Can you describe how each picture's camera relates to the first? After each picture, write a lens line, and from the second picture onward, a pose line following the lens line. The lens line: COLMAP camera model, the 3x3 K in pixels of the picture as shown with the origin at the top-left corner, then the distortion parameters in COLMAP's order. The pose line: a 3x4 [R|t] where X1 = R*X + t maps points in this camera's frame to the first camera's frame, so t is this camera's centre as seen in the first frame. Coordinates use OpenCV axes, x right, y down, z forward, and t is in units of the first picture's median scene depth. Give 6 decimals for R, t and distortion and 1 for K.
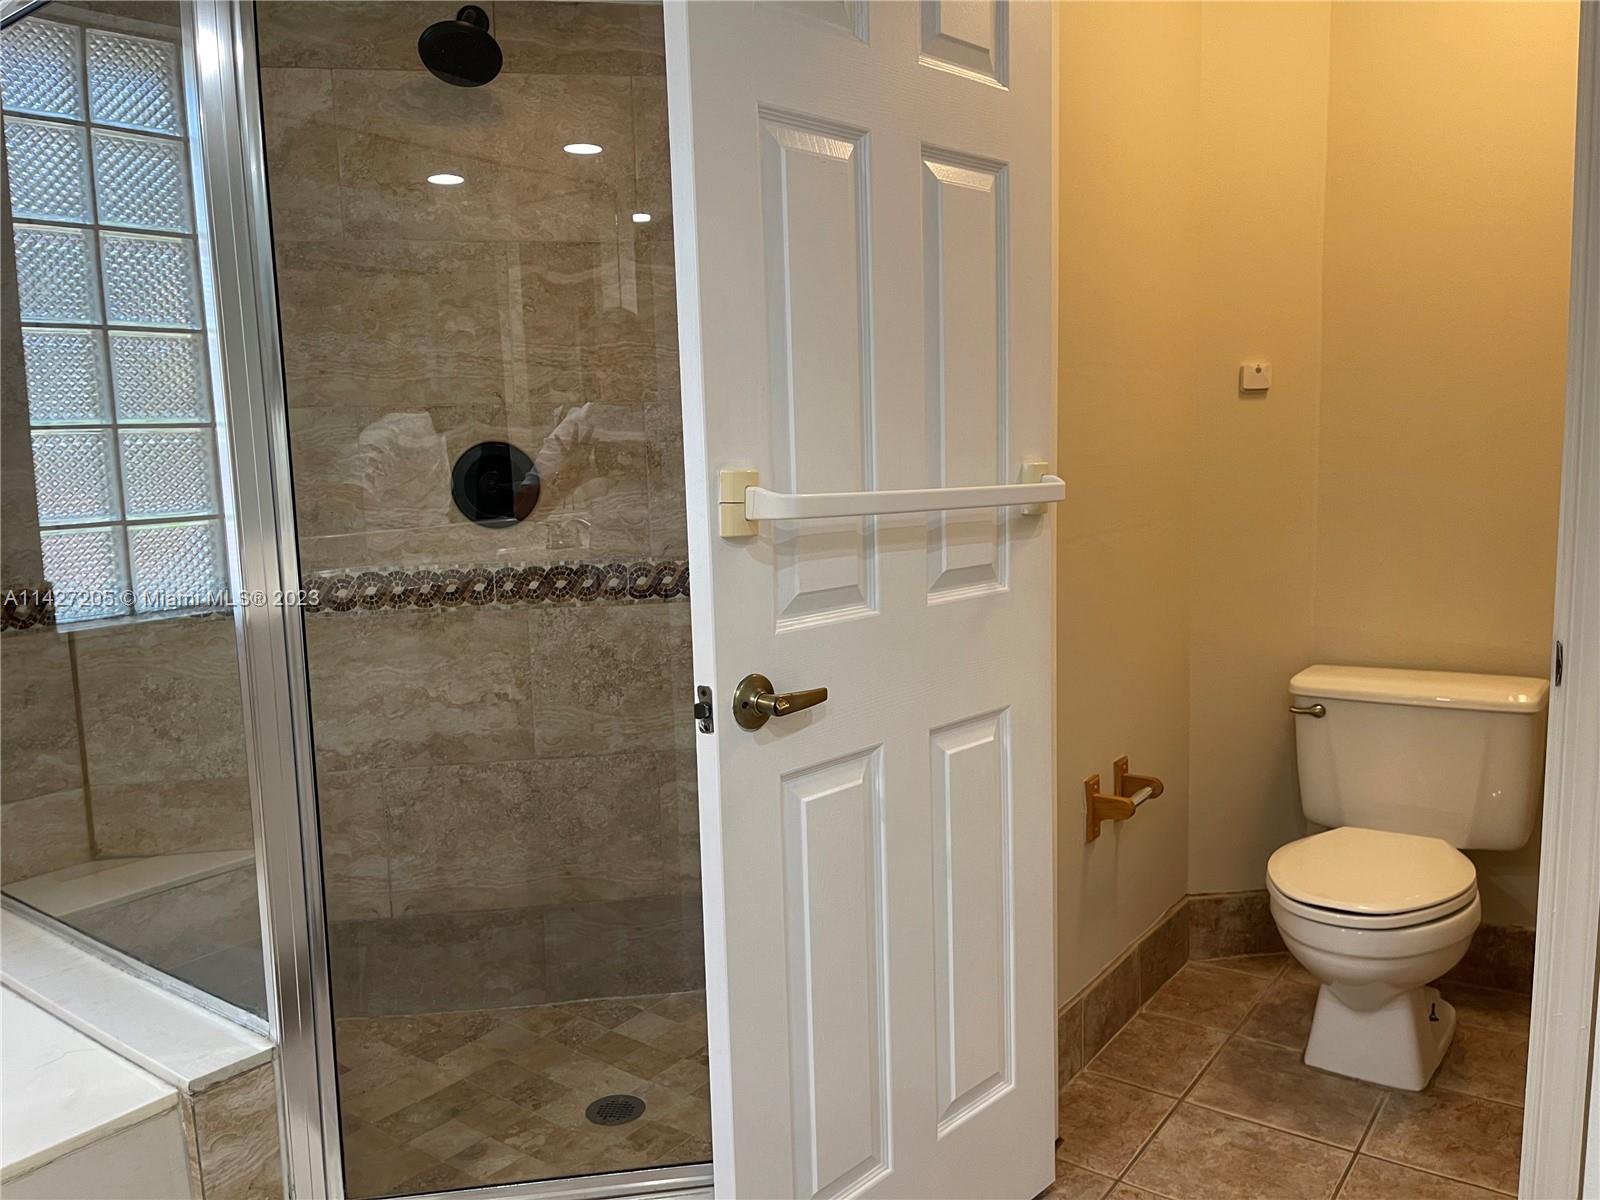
lens RADIAL K [[1217.6, 0, 793.5], [0, 1217.6, 607.0], [0, 0, 1]] dist [0.070487, -0.093733]
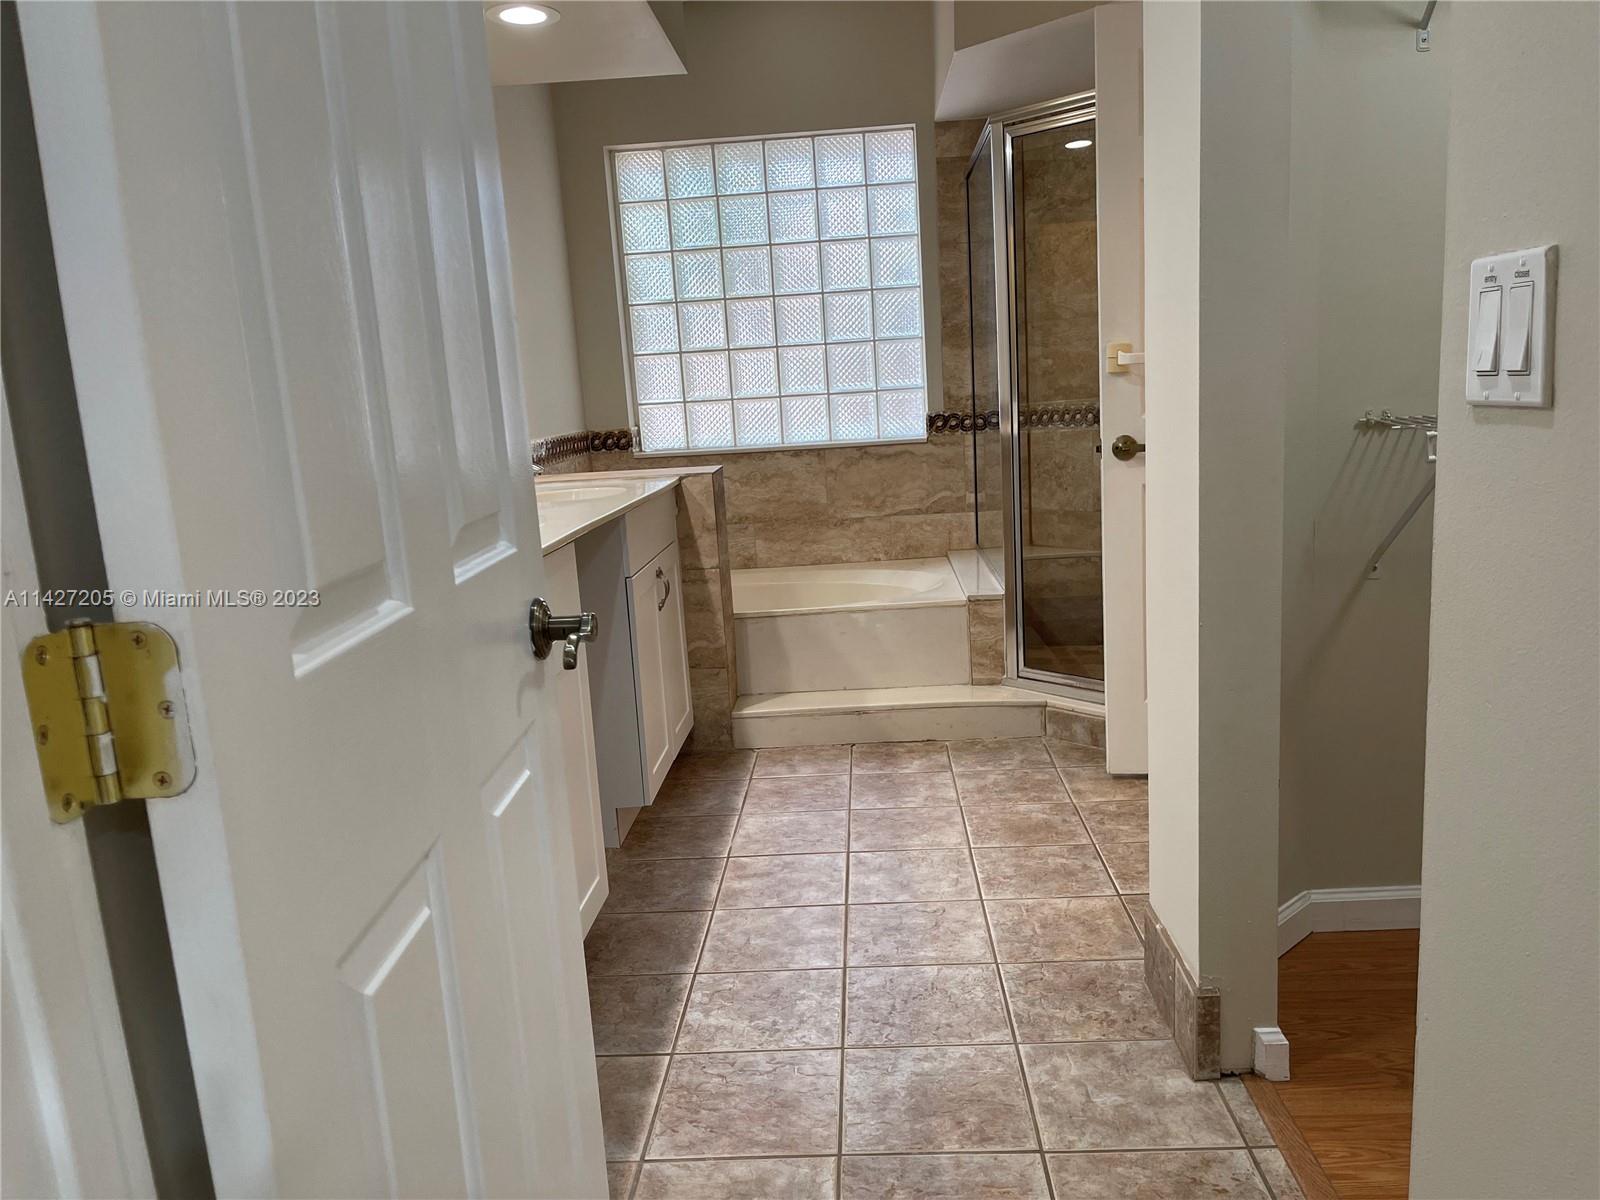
lens RADIAL K [[1217.6, 0, 809.5], [0, 1217.6, 611.7], [0, 0, 1]] dist [0.070487, -0.093733]
pose [[0.563452, 0.144042, -0.813495, 1.327980], [-0.058435, 0.989166, 0.134673, 0.093043], [0.824080, -0.028345, 0.565764, -0.674553]]
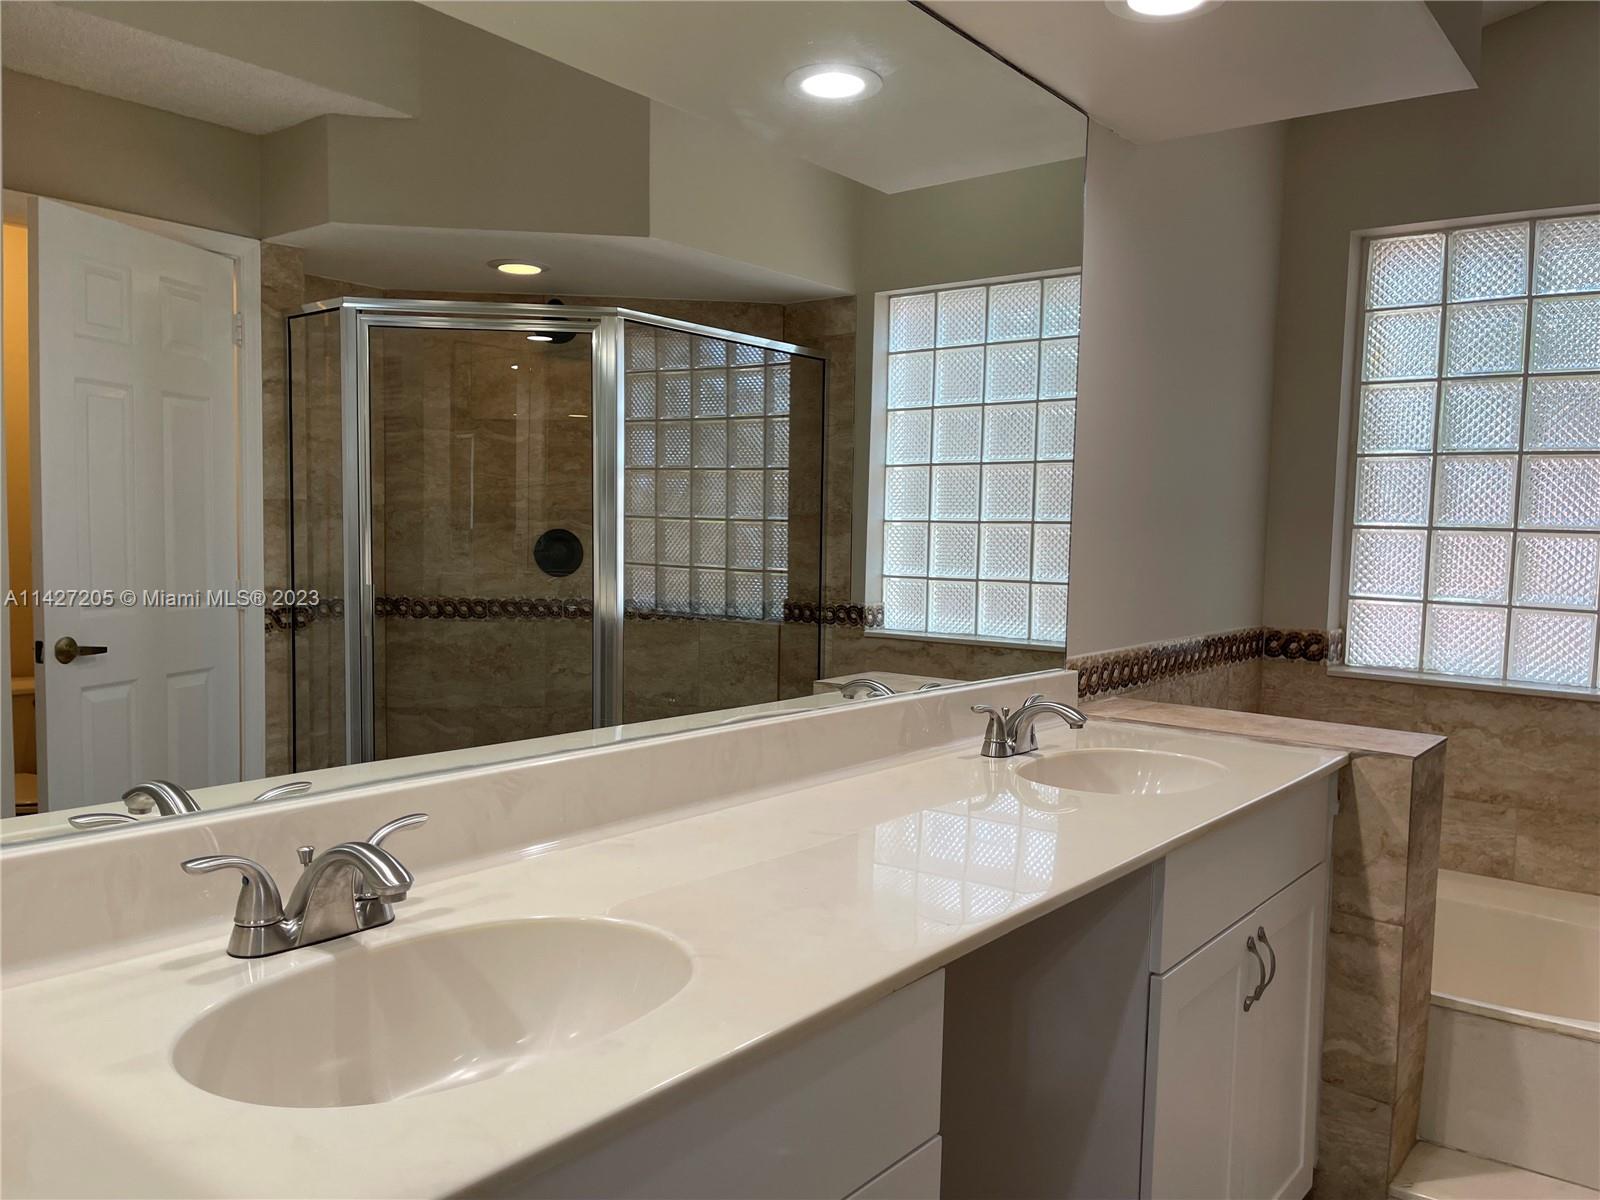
lens RADIAL K [[1217.6, 0, 802.9], [0, 1217.6, 601.9], [0, 0, 1]] dist [0.070487, -0.093733]
pose [[-0.024649, 0.091387, -0.995510, 0.626038], [-0.154817, 0.983450, 0.094113, -0.028501], [0.987636, 0.156442, -0.010093, -0.176096]]
